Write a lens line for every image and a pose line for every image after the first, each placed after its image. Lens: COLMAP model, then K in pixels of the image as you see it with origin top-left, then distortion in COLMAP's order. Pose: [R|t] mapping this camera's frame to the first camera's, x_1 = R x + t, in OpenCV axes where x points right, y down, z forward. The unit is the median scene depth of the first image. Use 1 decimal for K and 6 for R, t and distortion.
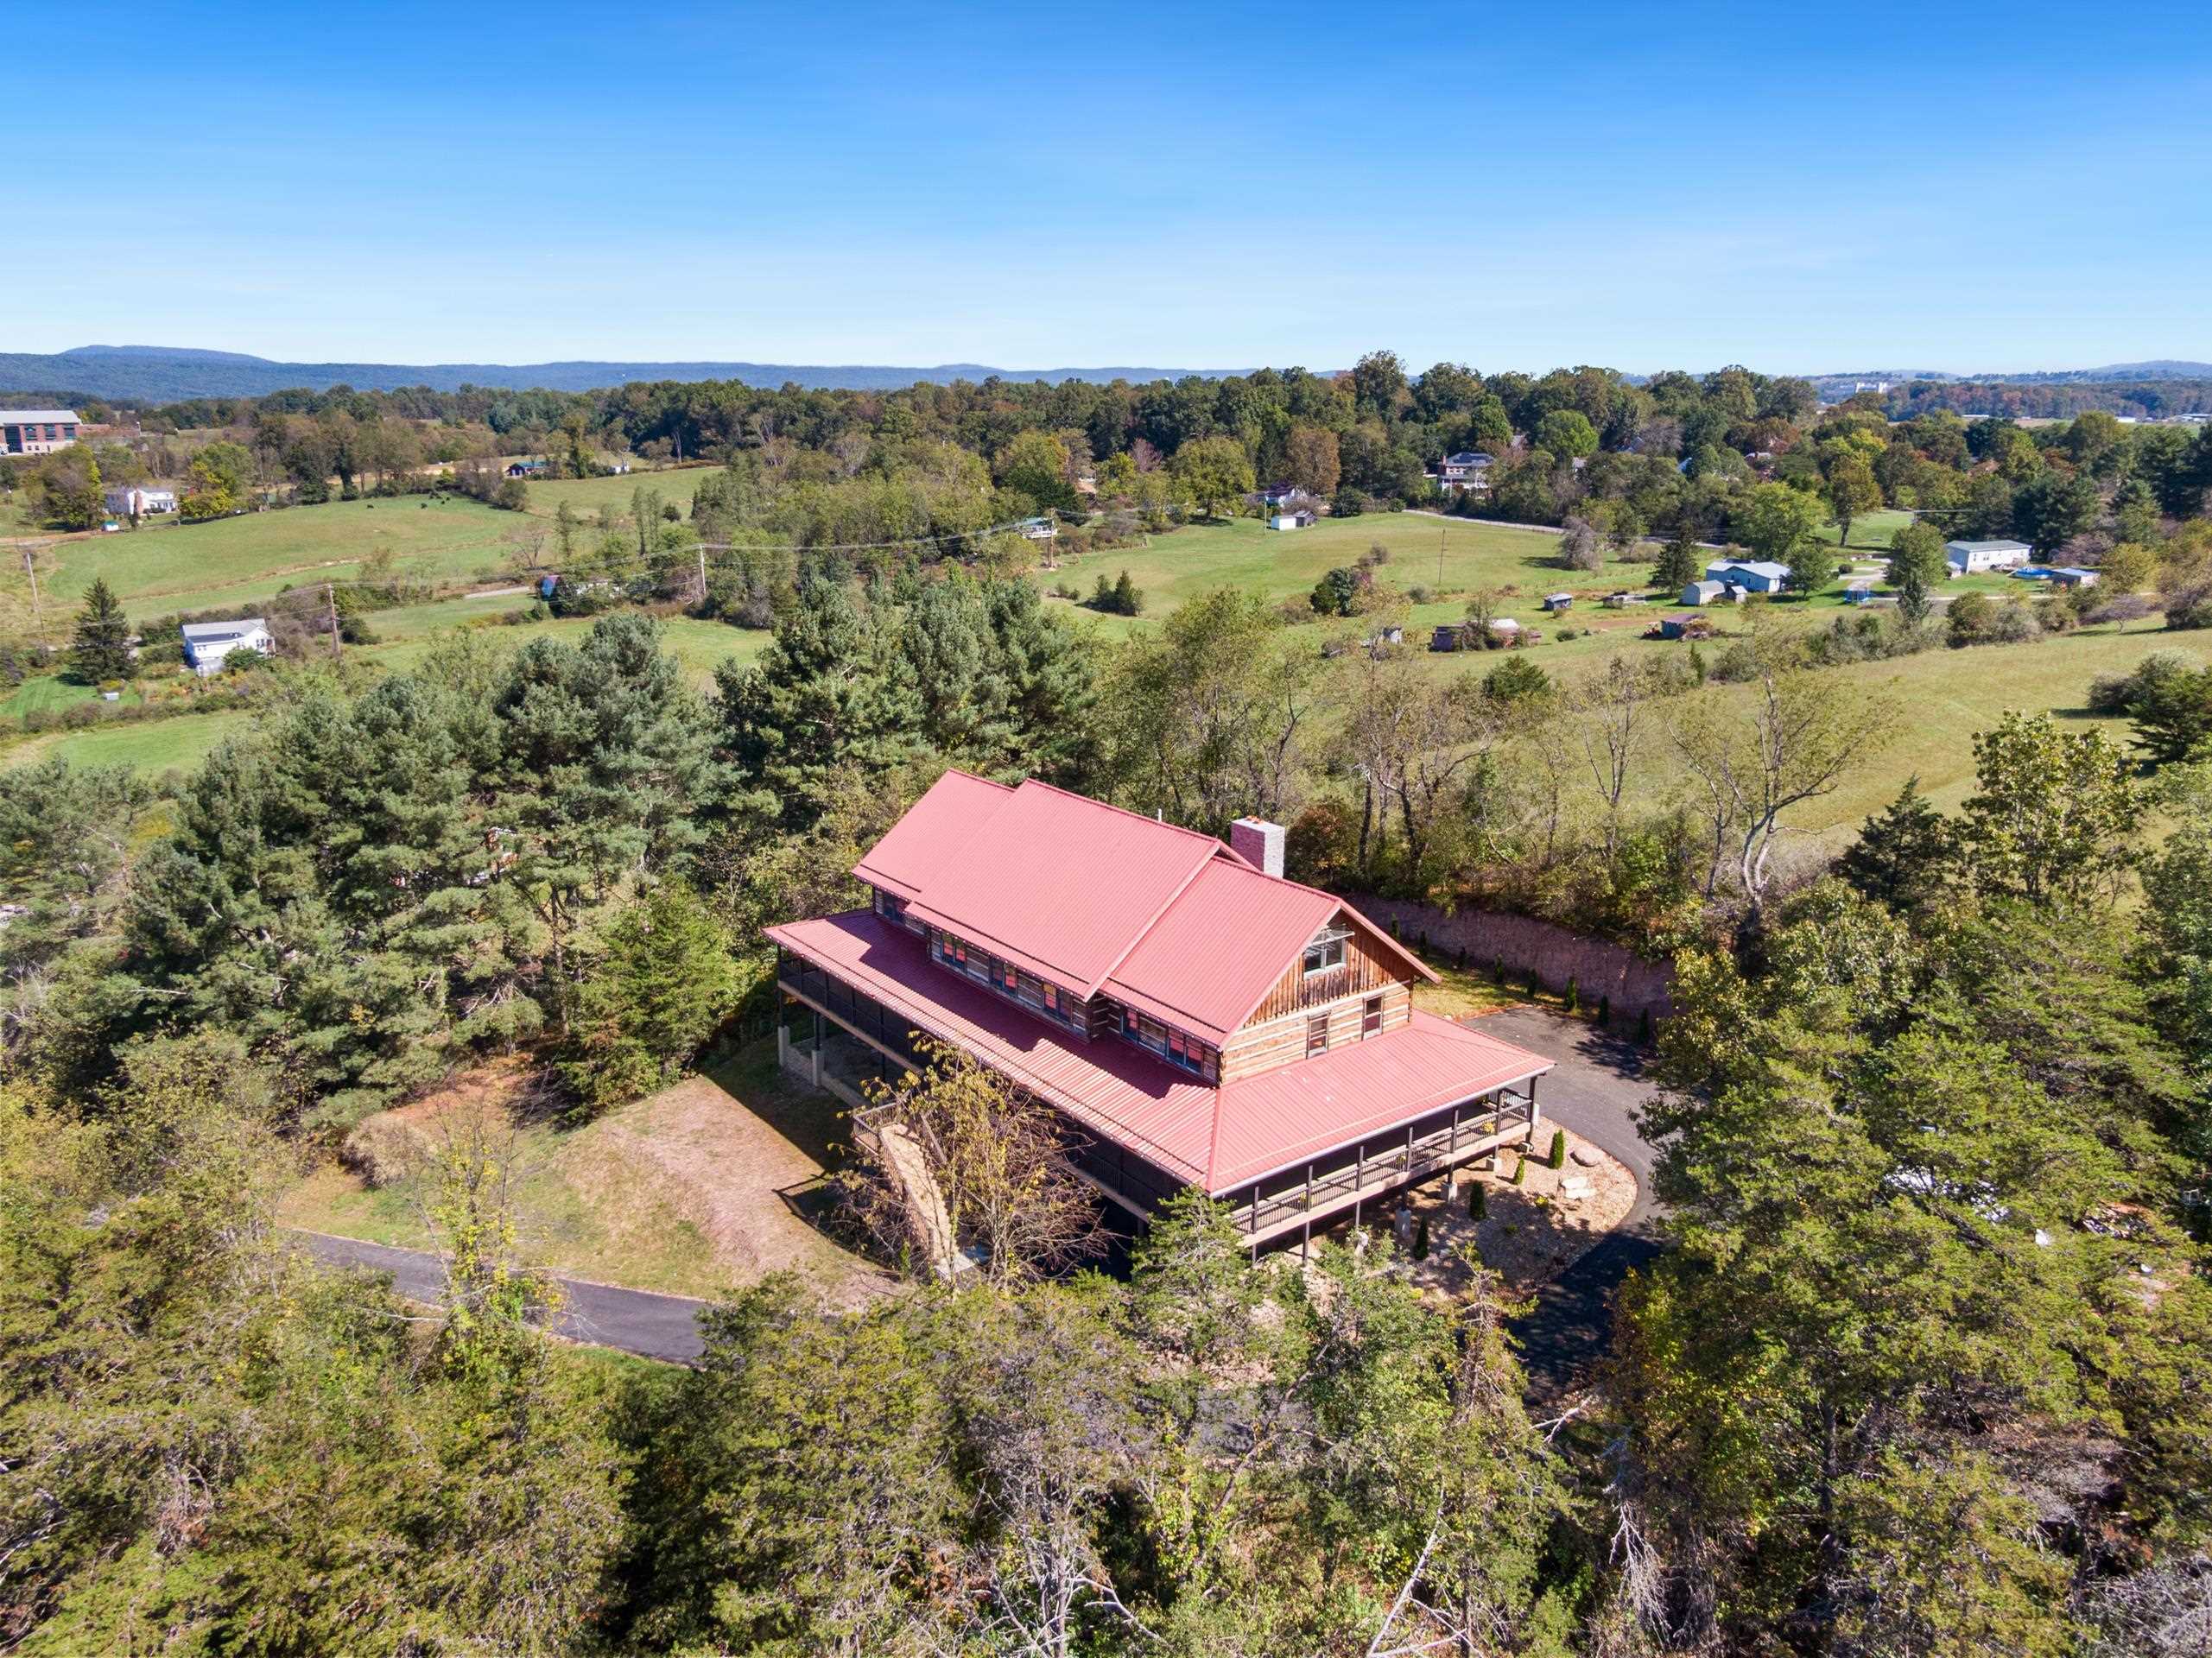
lens RADIAL K [[1589.7, 0, 1108.8], [0, 1589.7, 798.0], [0, 0, 1]] dist [0.092981, -0.179283]
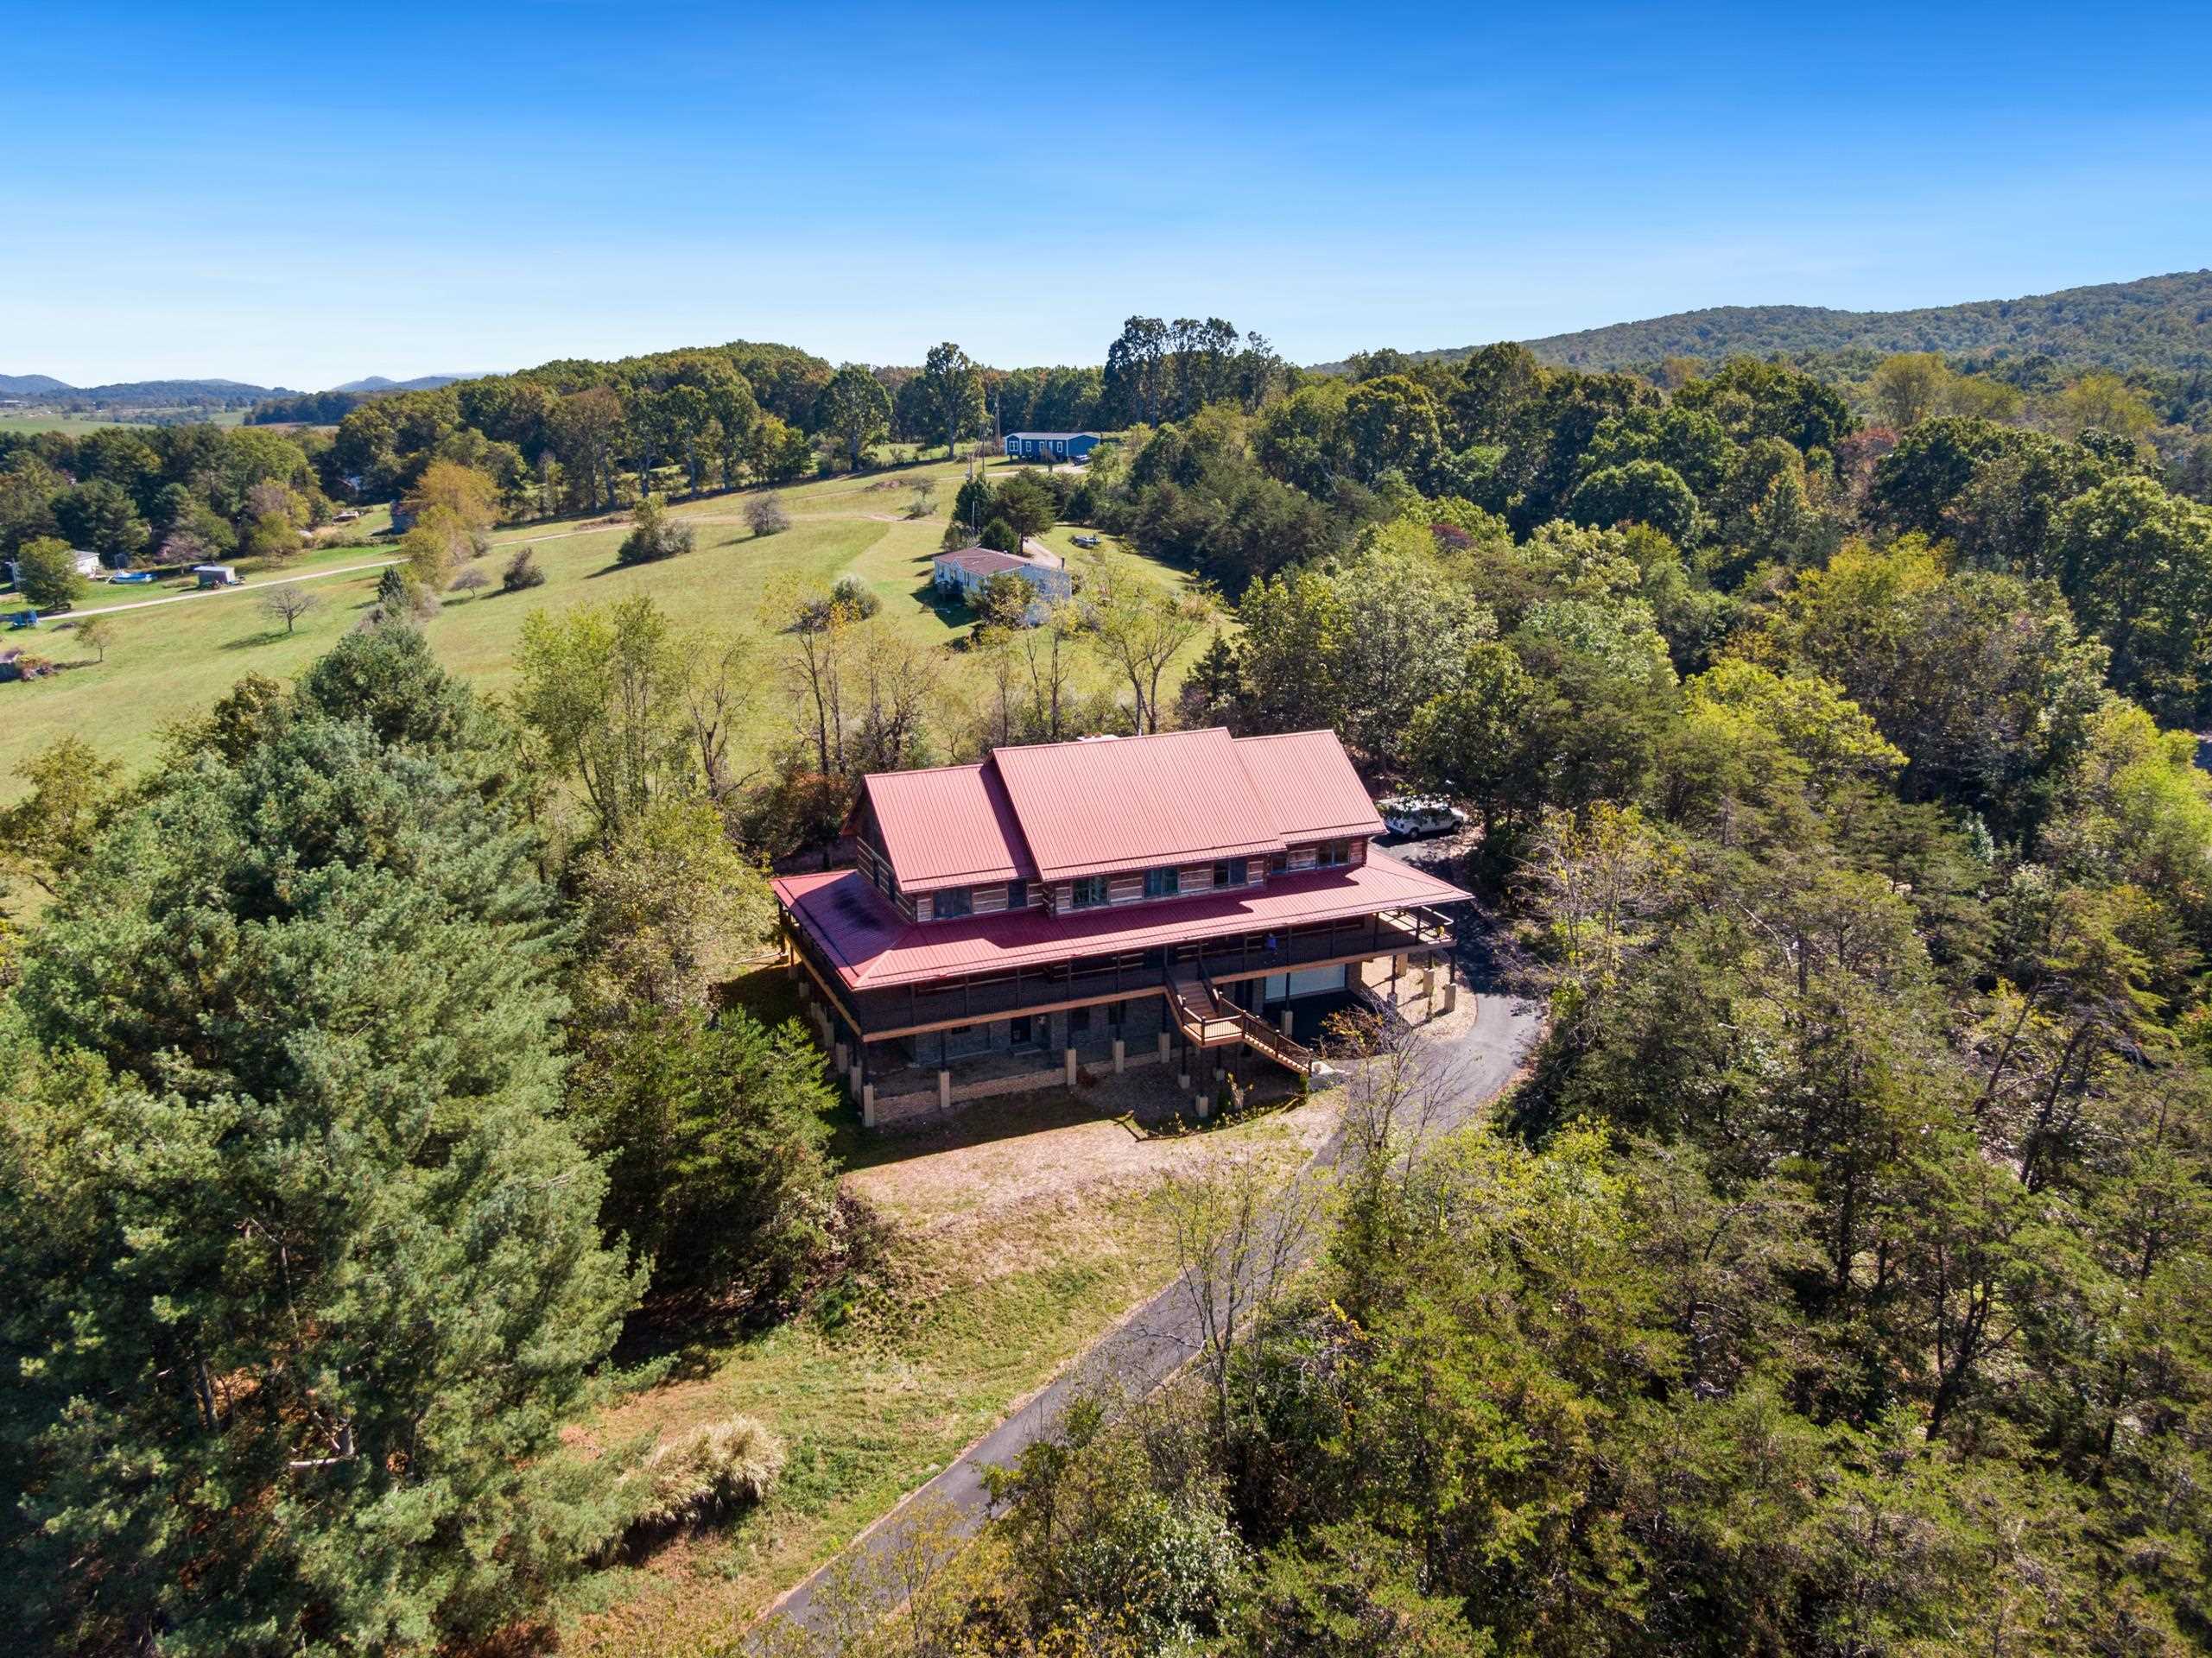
lens RADIAL K [[1593.9, 0, 1106.0], [0, 1593.9, 829.0], [0, 0, 1]] dist [0.028773, -0.039828]
pose [[0.238724, -0.263375, 0.934689, -0.866000], [0.242622, 0.948169, 0.205207, -0.130189], [-0.940290, 0.177788, 0.290251, 0.522785]]
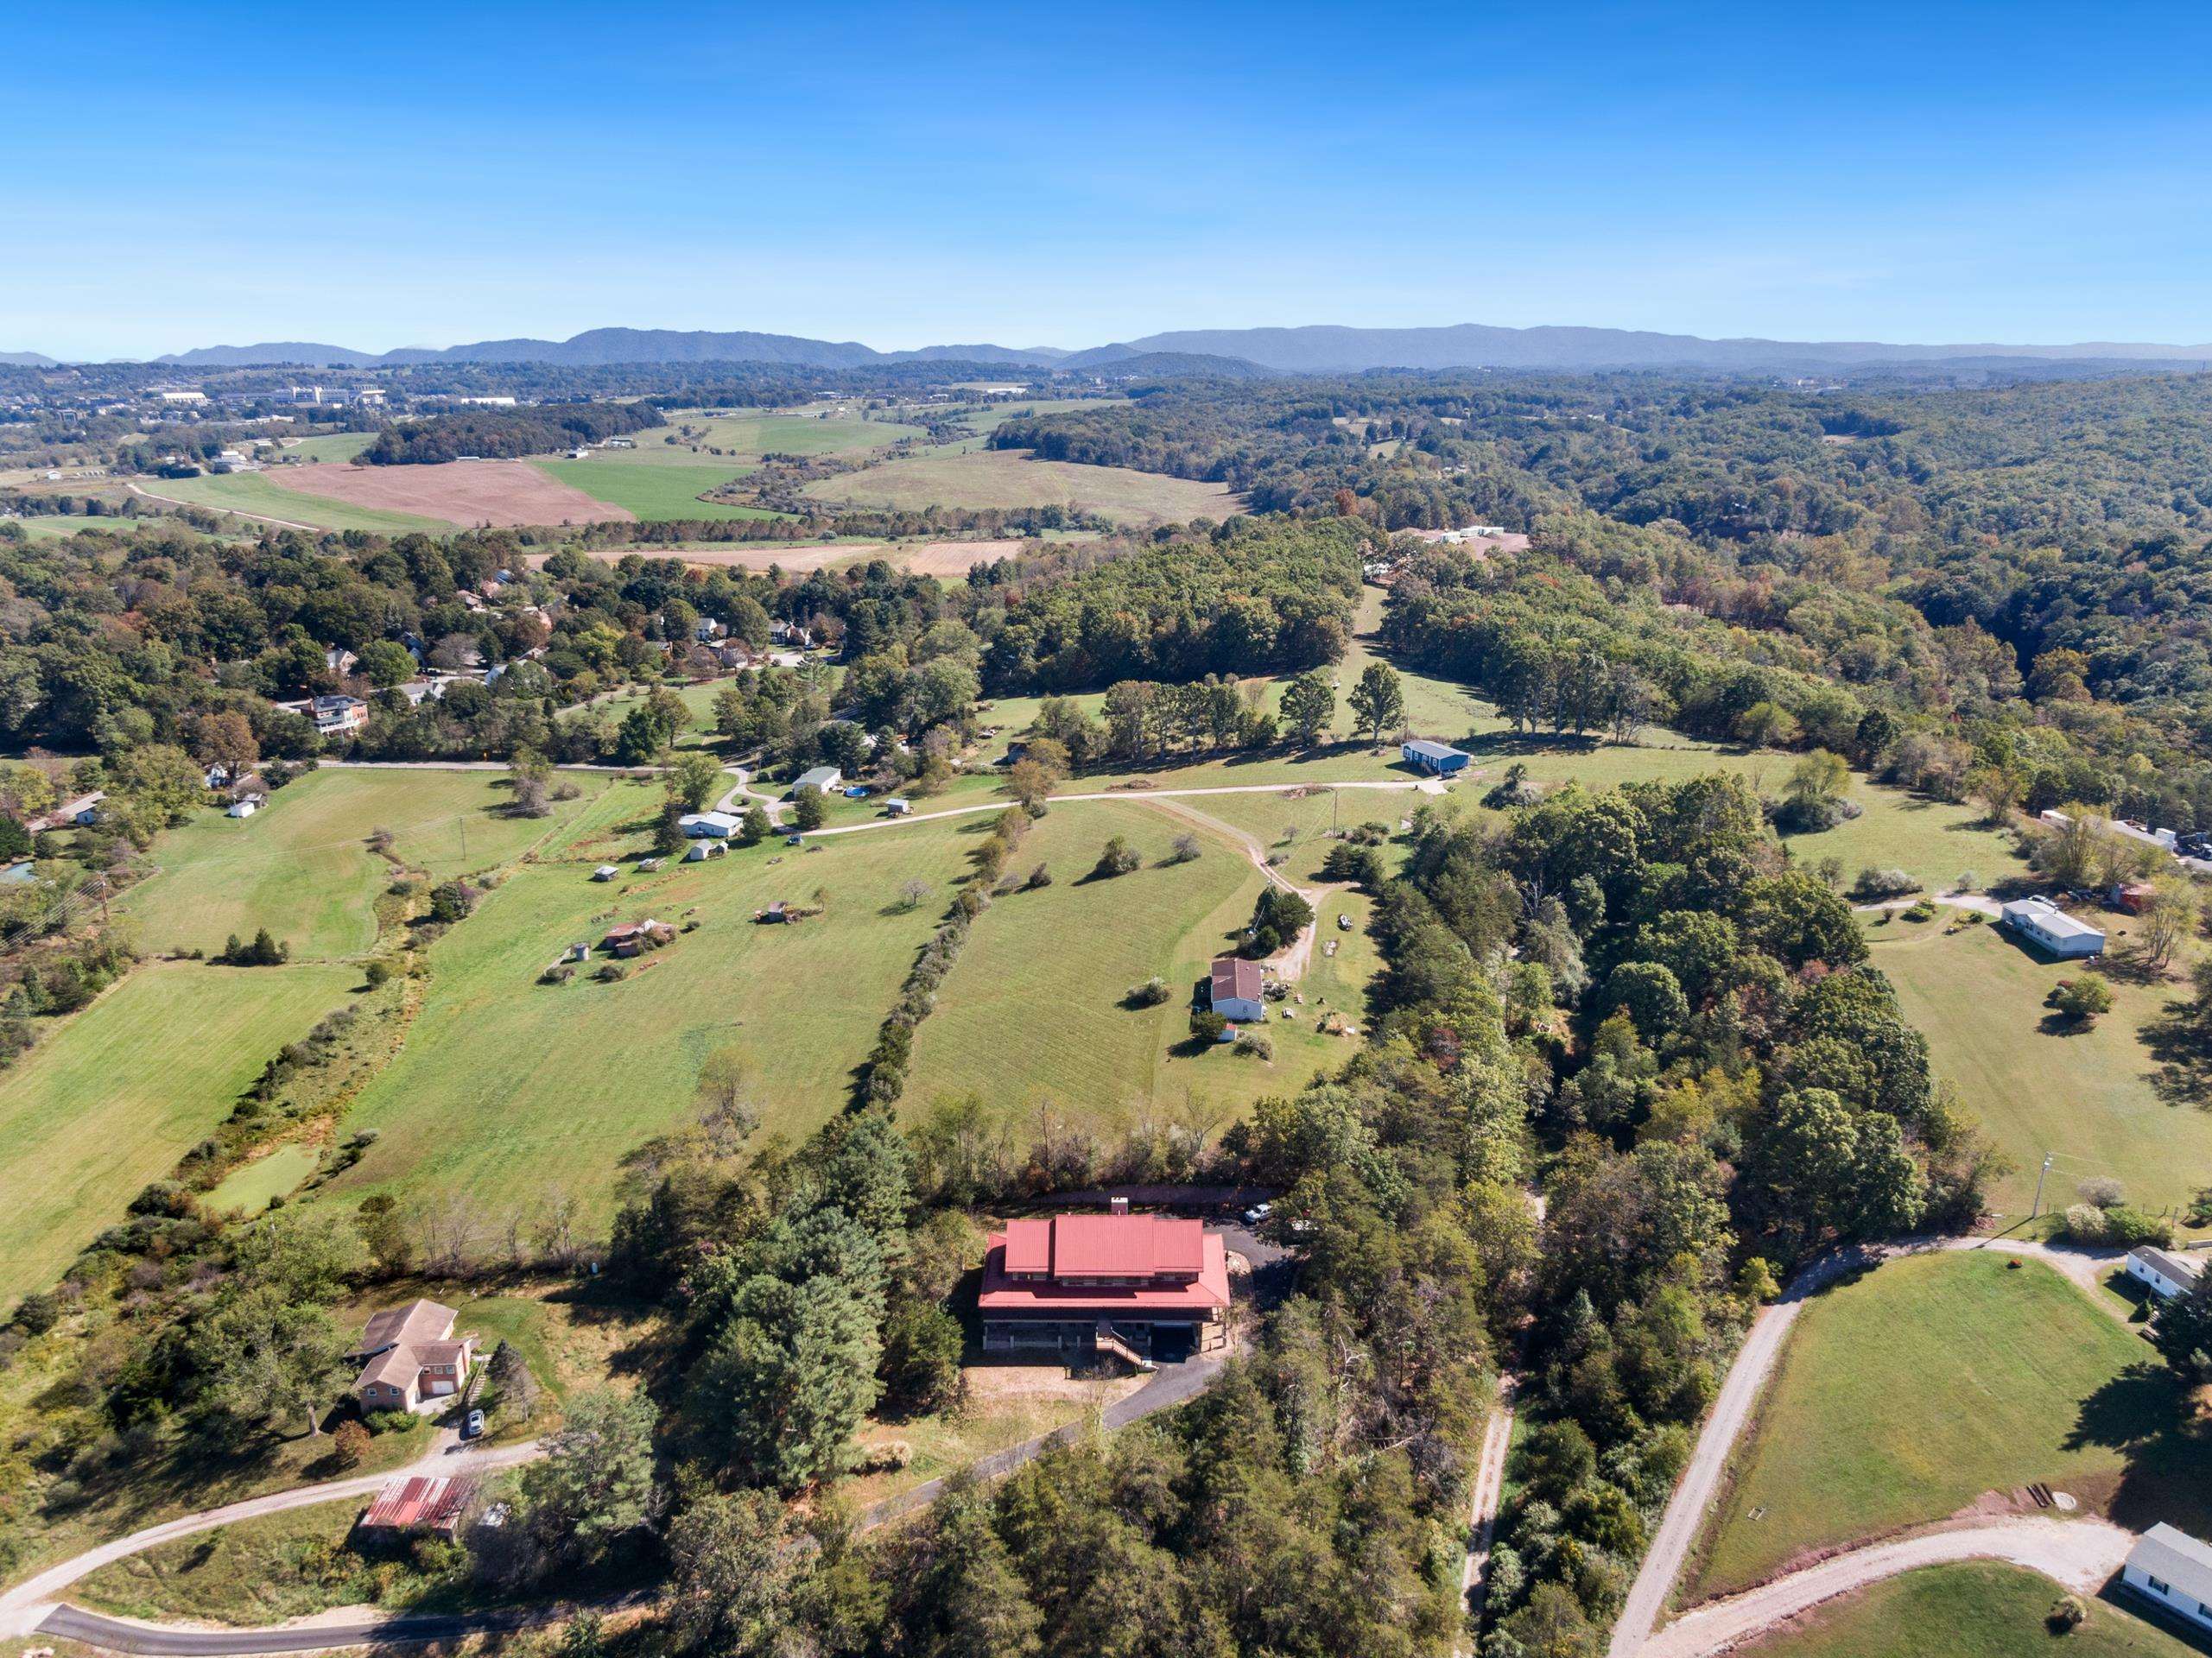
lens RADIAL K [[1539.3, 0, 1106.0], [0, 1539.3, 829.0], [0, 0, 1]] dist [0.033402, -0.044257]
pose [[0.609795, -0.224195, 0.760189, -1.634000], [0.192578, 0.972325, 0.132279, -0.866297], [-0.768807, 0.065732, 0.636094, -0.743204]]
